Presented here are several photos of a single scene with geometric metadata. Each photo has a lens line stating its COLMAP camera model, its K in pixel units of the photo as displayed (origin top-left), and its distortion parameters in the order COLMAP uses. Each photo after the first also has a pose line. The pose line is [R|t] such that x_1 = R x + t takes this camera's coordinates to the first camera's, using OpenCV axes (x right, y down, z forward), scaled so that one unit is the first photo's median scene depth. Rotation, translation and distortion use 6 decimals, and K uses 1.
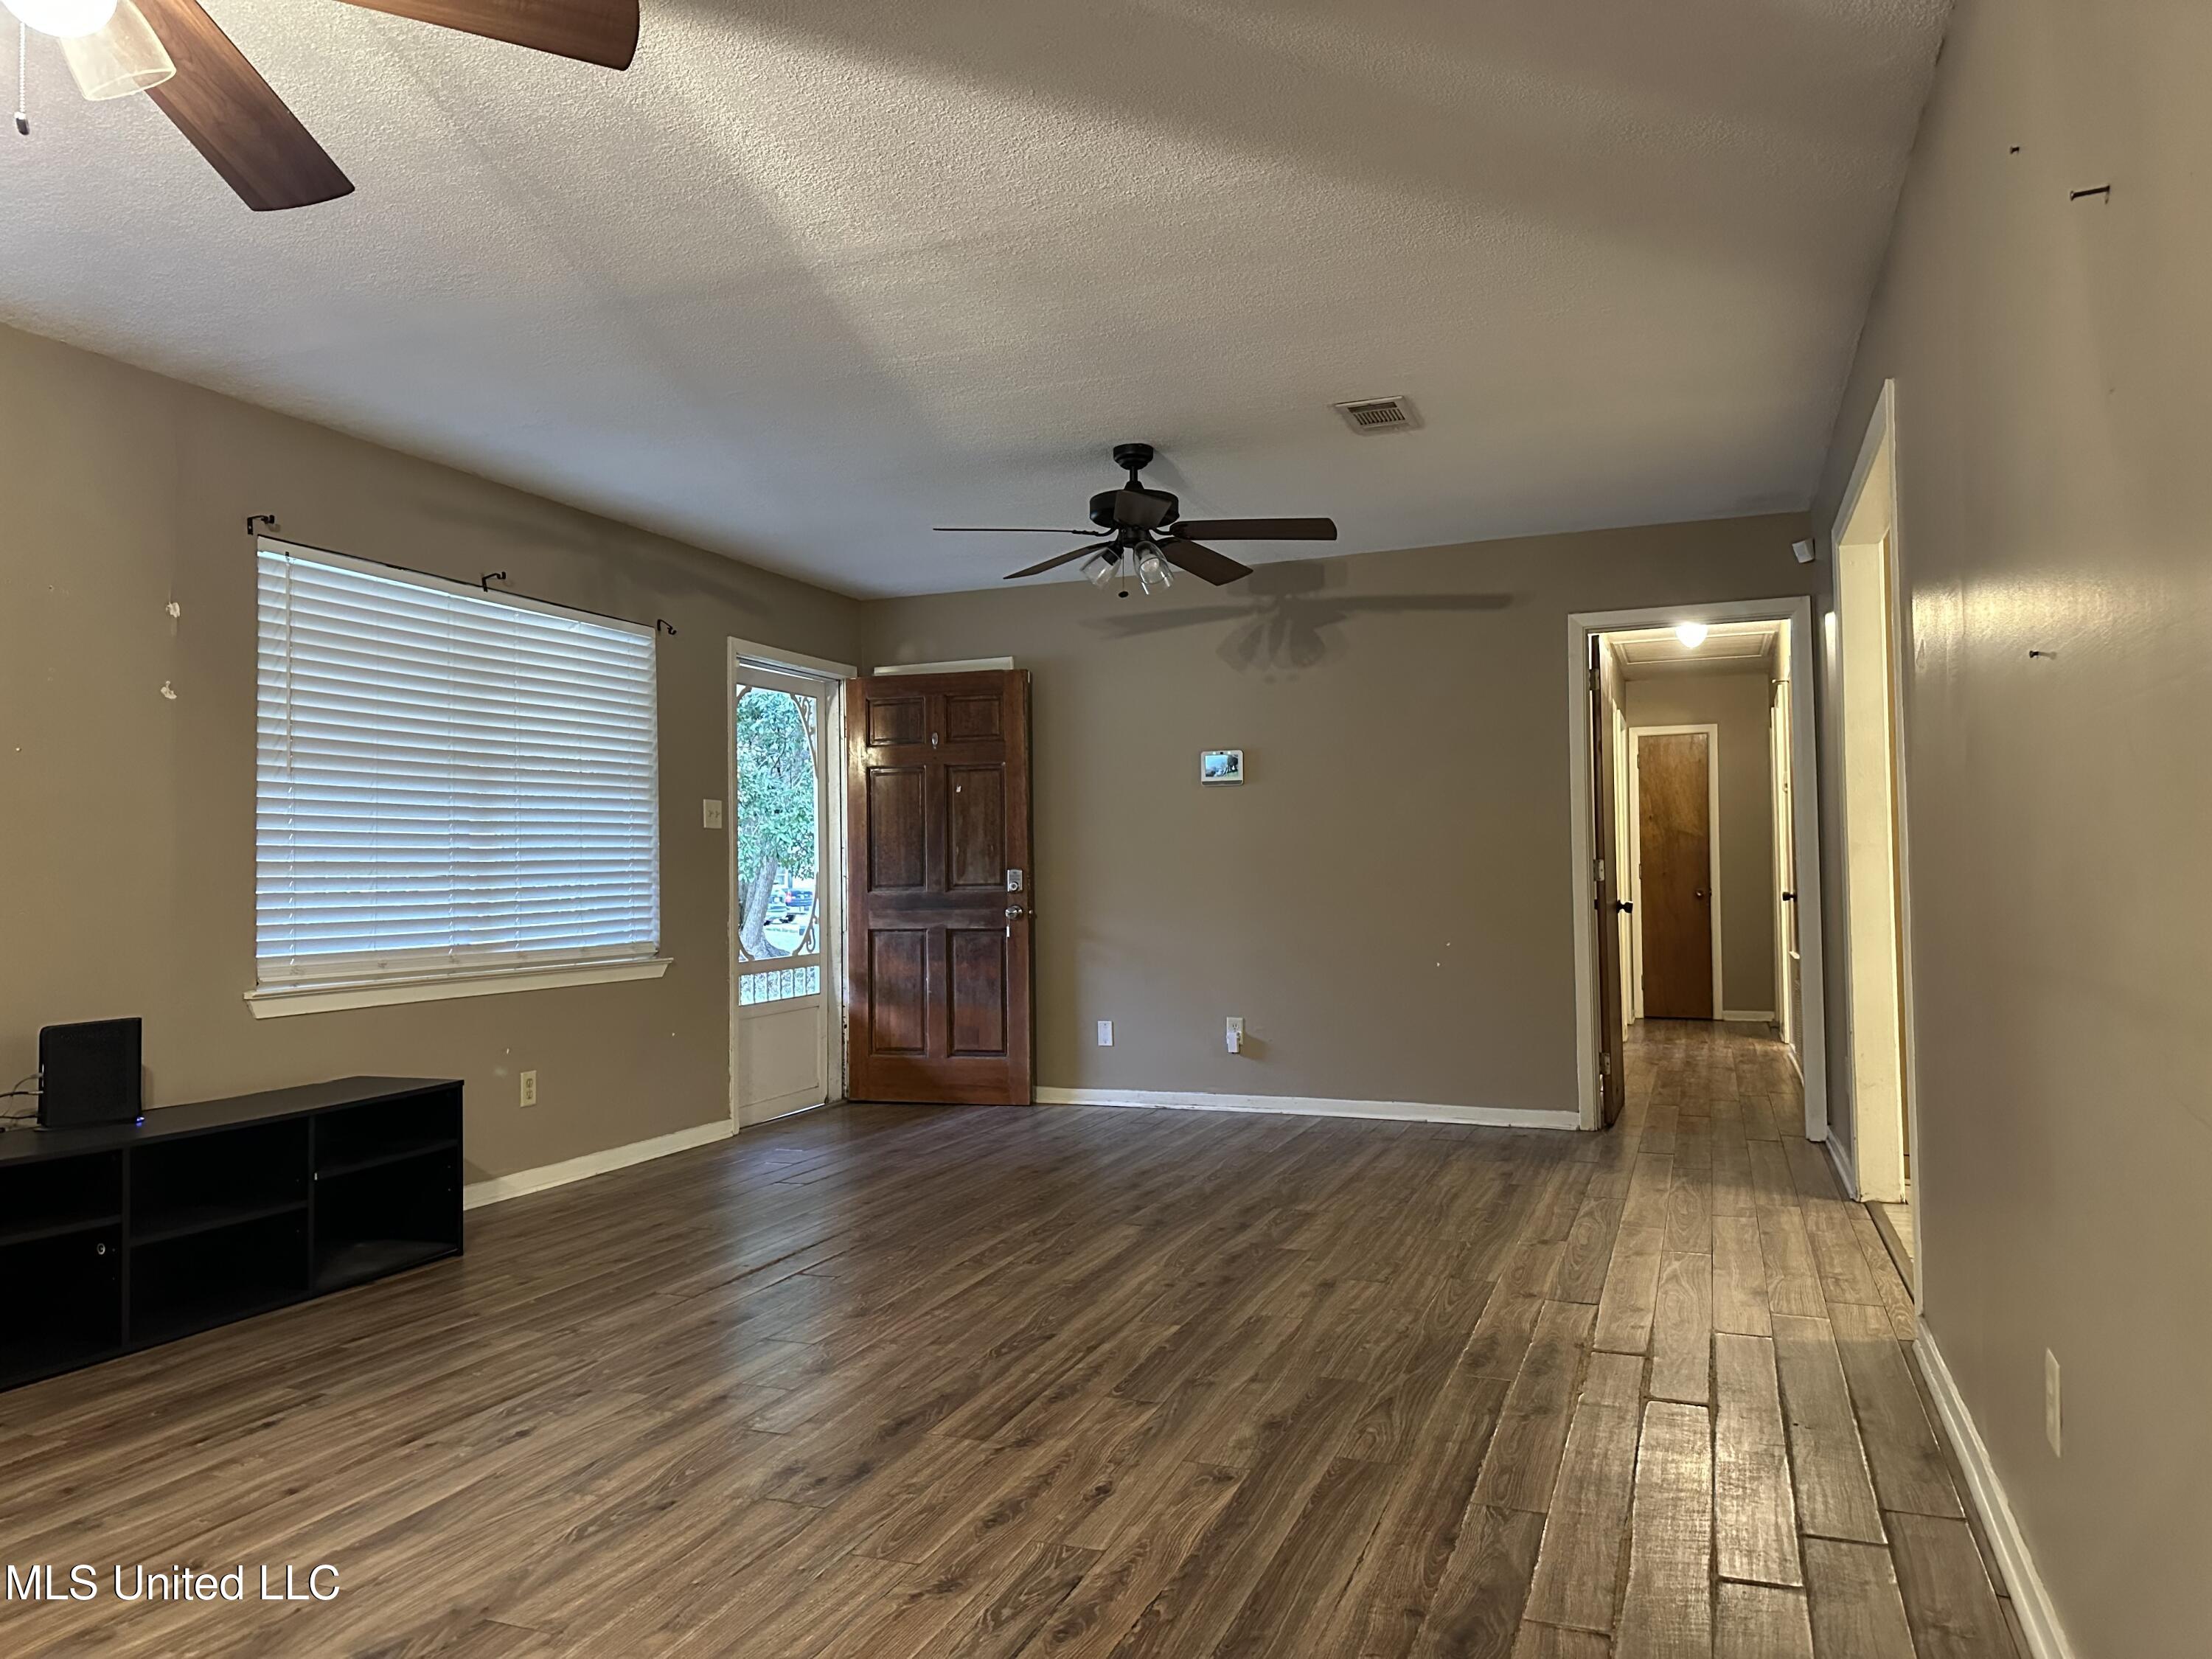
lens RADIAL K [[1540.2, 0, 1099.4], [0, 1540.2, 825.0], [0, 0, 1]] dist [0.065770, -0.075771]
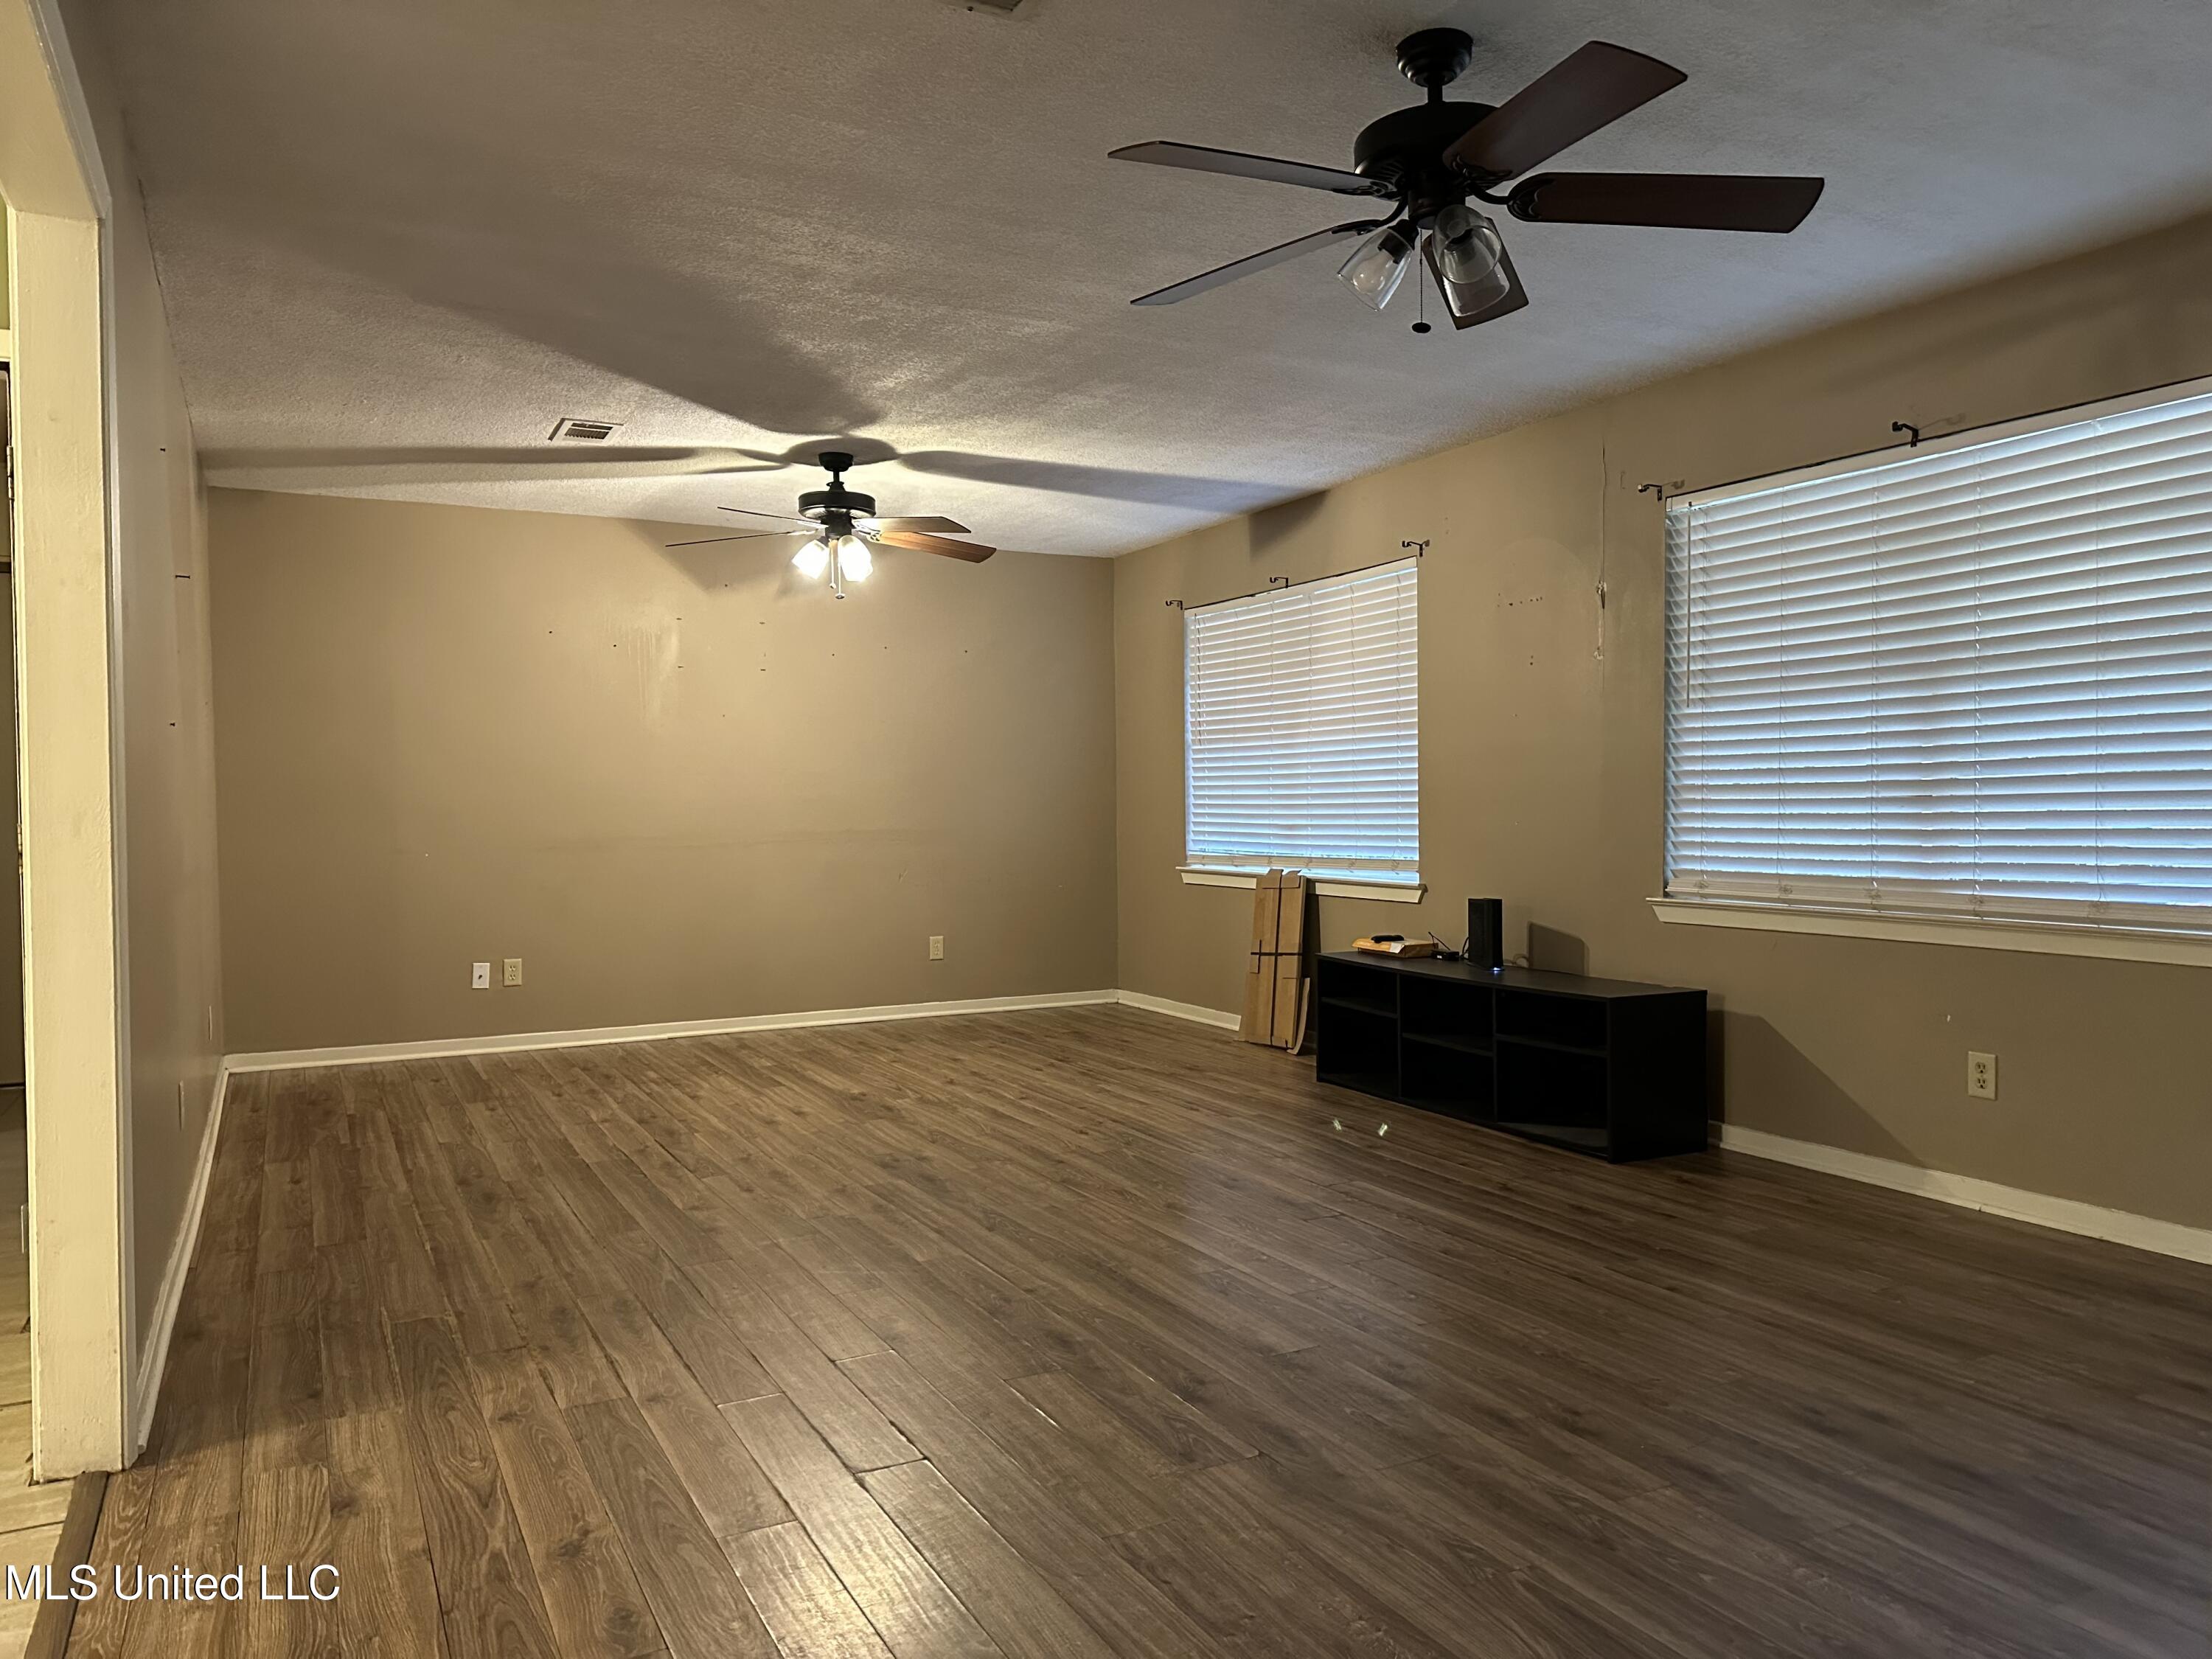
lens RADIAL K [[1540.2, 0, 1099.4], [0, 1540.2, 825.0], [0, 0, 1]] dist [0.065770, -0.075771]
pose [[-0.653726, 0.036306, -0.755860, 0.736220], [0.044932, 0.998948, 0.009122, 0.030274], [0.755396, -0.027999, -0.654670, 1.761310]]
